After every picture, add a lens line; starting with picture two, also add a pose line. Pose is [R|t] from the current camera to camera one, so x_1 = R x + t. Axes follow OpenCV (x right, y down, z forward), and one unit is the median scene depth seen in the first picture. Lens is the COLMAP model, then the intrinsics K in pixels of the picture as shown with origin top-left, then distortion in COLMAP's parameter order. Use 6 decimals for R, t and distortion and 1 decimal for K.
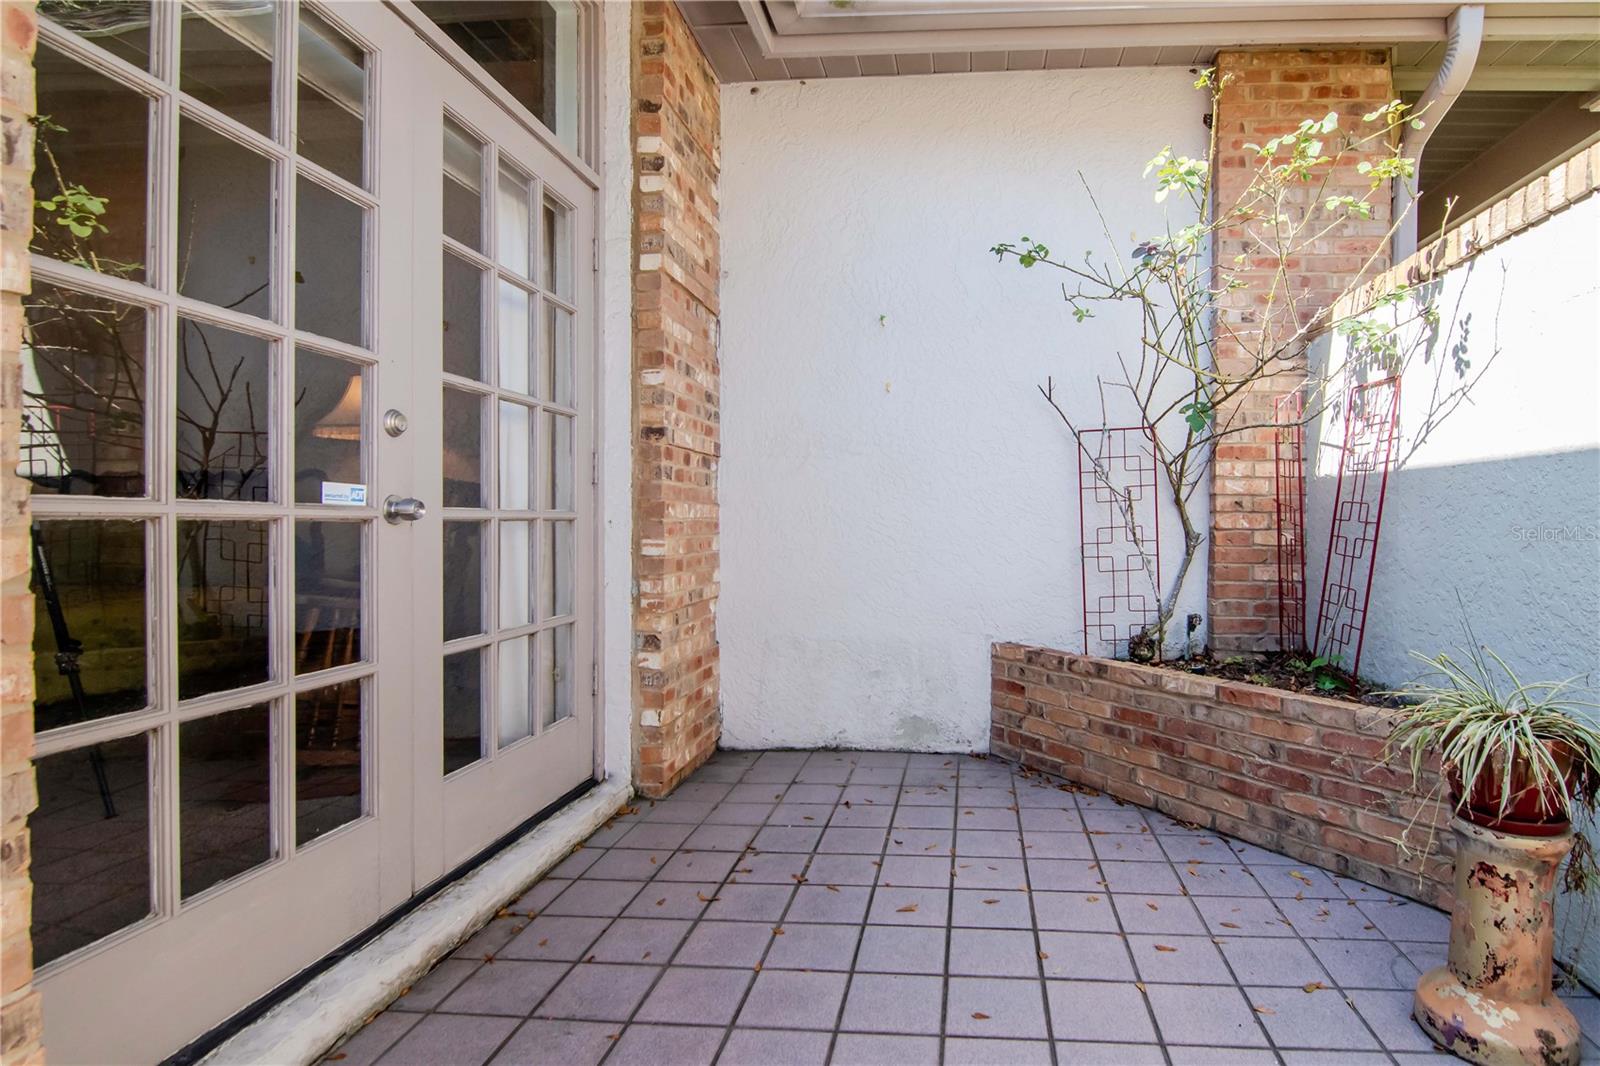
lens RADIAL K [[827.2, 0, 915.8], [0, 827.2, 530.0], [0, 0, 1]] dist [0.000424, -0.020193]
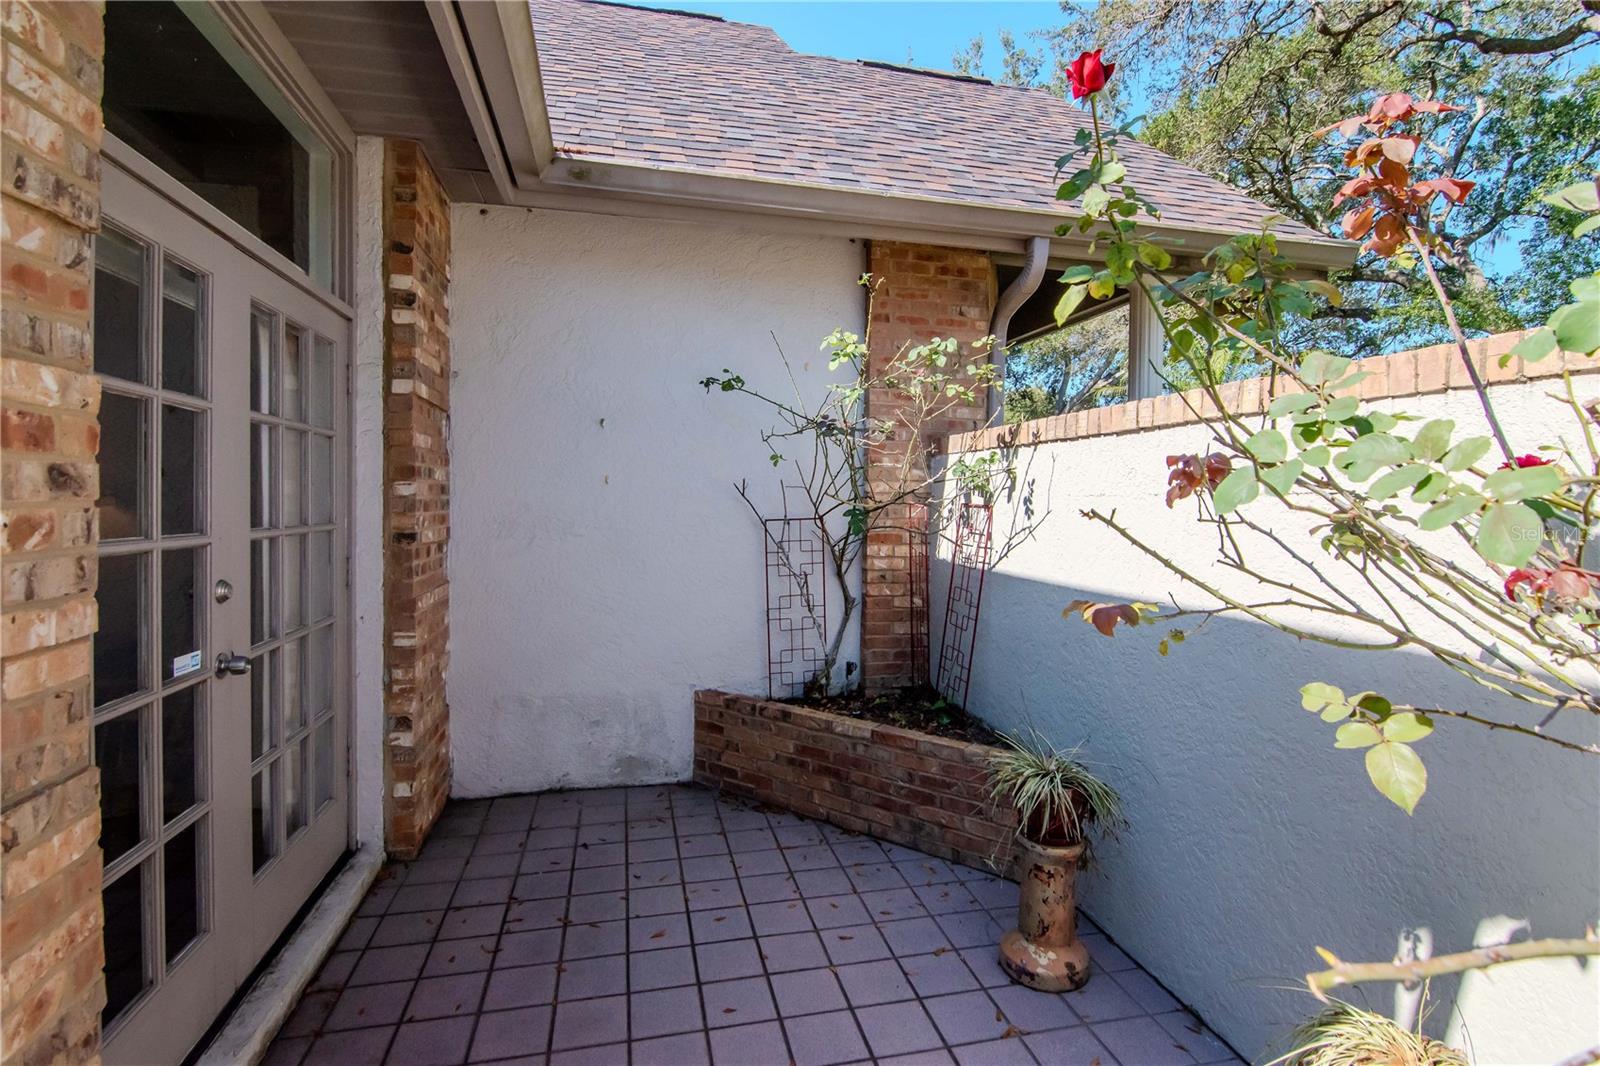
lens RADIAL K [[789.4, 0, 809.9], [0, 789.4, 512.9], [0, 0, 1]] dist [0.010913, -0.025333]
pose [[0.954326, 0.000792, 0.298767, -0.113512], [-0.003191, 0.999966, 0.007540, -0.162883], [-0.298751, -0.008149, 0.954296, -0.195266]]
